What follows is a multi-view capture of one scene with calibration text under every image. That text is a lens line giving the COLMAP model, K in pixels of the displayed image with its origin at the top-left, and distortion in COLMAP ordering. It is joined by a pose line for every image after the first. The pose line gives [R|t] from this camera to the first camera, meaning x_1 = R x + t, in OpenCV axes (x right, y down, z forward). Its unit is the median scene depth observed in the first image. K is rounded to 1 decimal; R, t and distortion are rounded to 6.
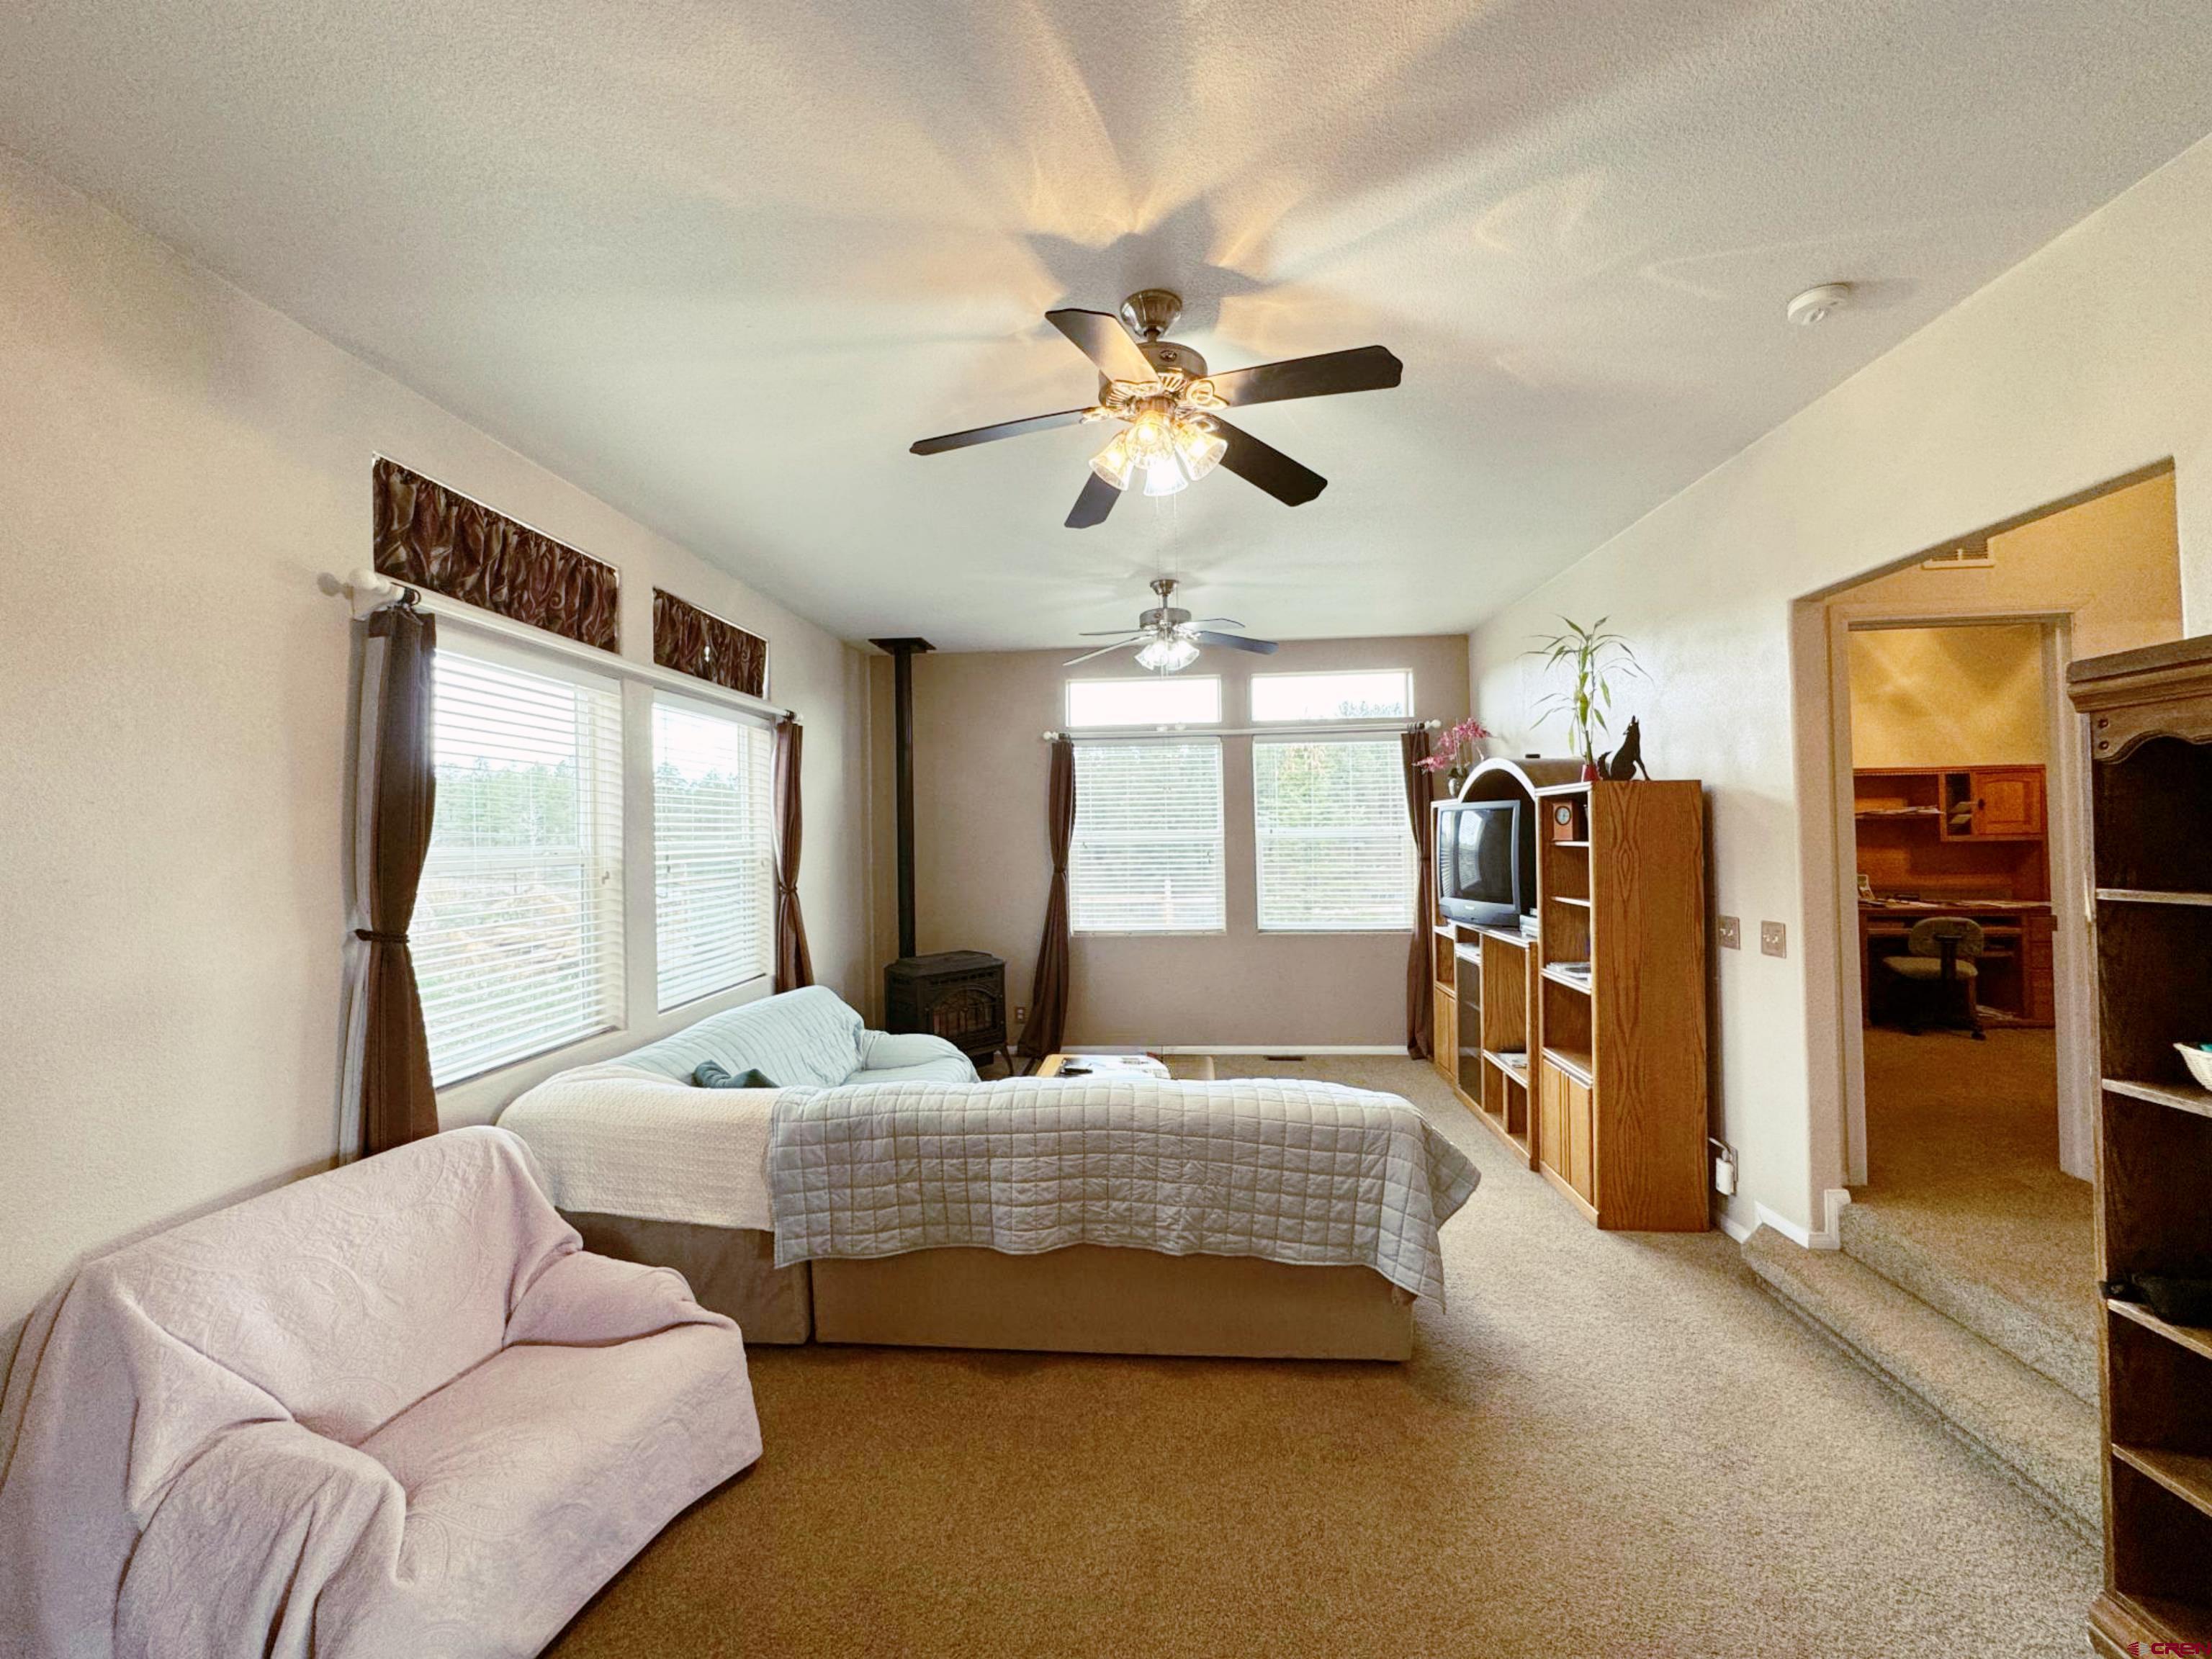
lens RADIAL K [[883.4, 0, 1105.6], [0, 883.4, 827.7], [0, 0, 1]] dist [-0.001023, -0.000352]
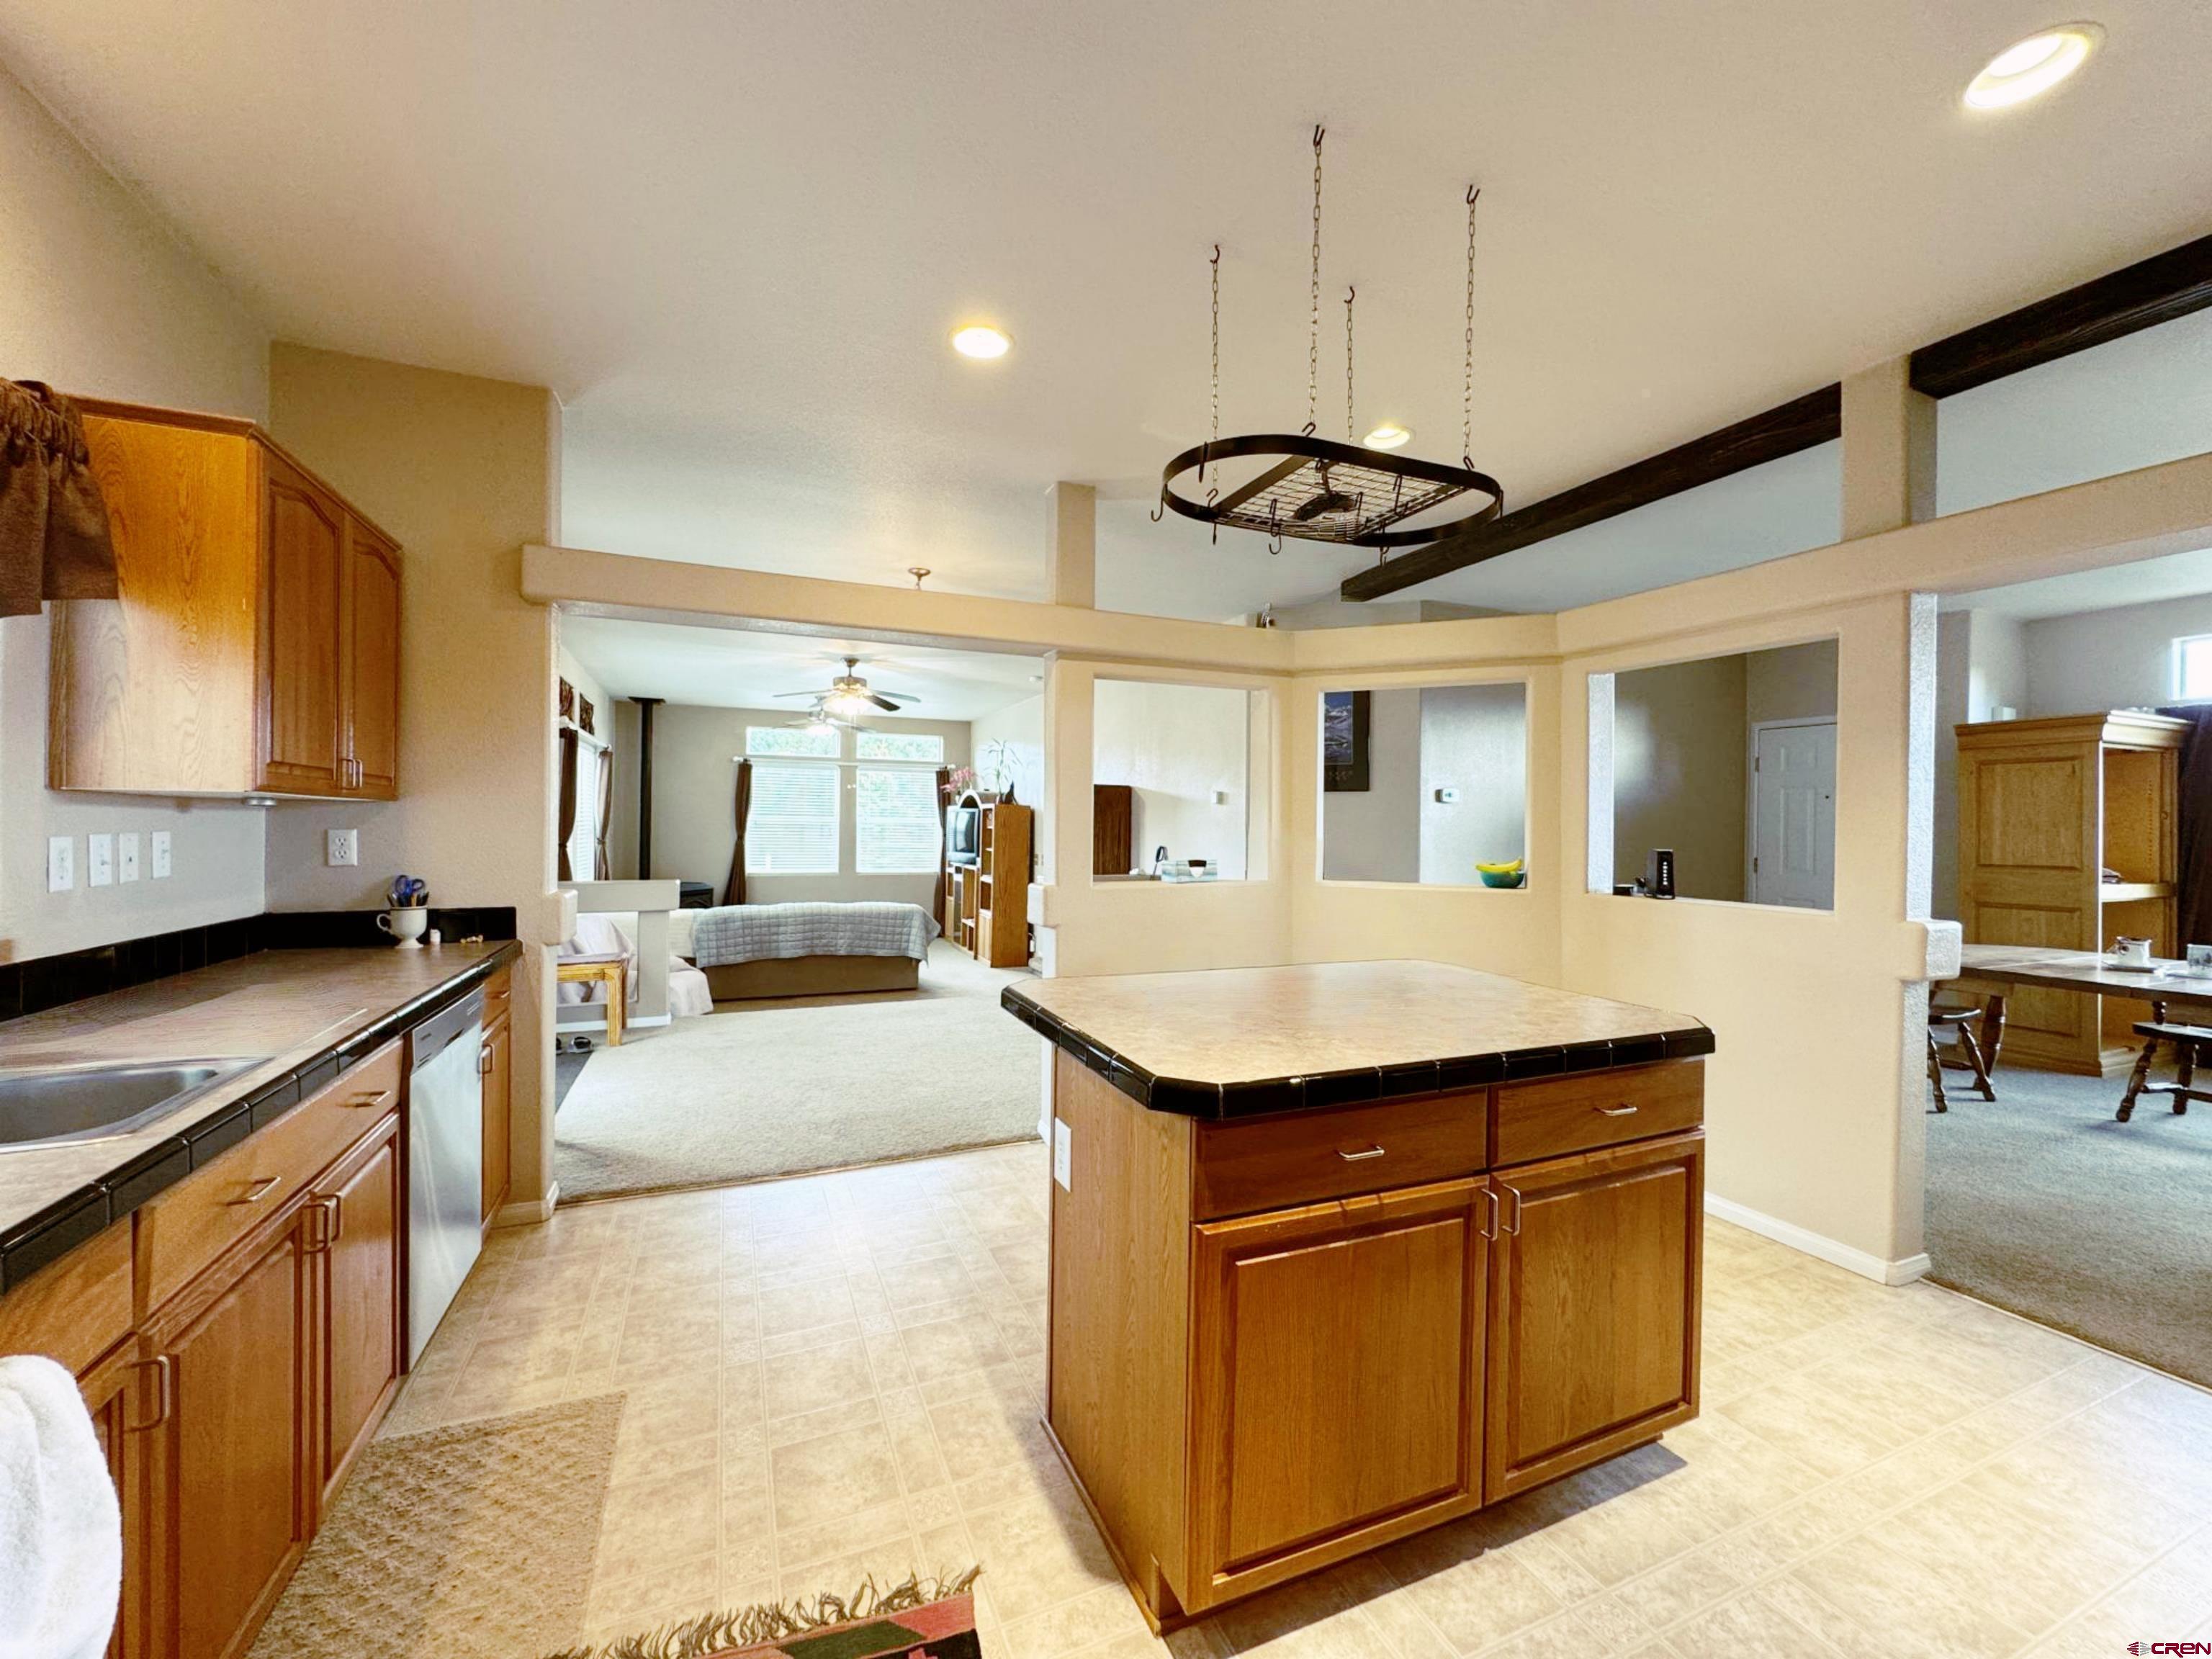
lens RADIAL K [[883.4, 0, 1101.9], [0, 883.4, 820.1], [0, 0, 1]] dist [-0.001023, -0.000352]
pose [[0.887144, 0.032486, 0.460347, -0.367576], [-0.034033, 0.999409, -0.004942, -0.001785], [-0.460235, -0.011283, 0.887725, -1.421282]]
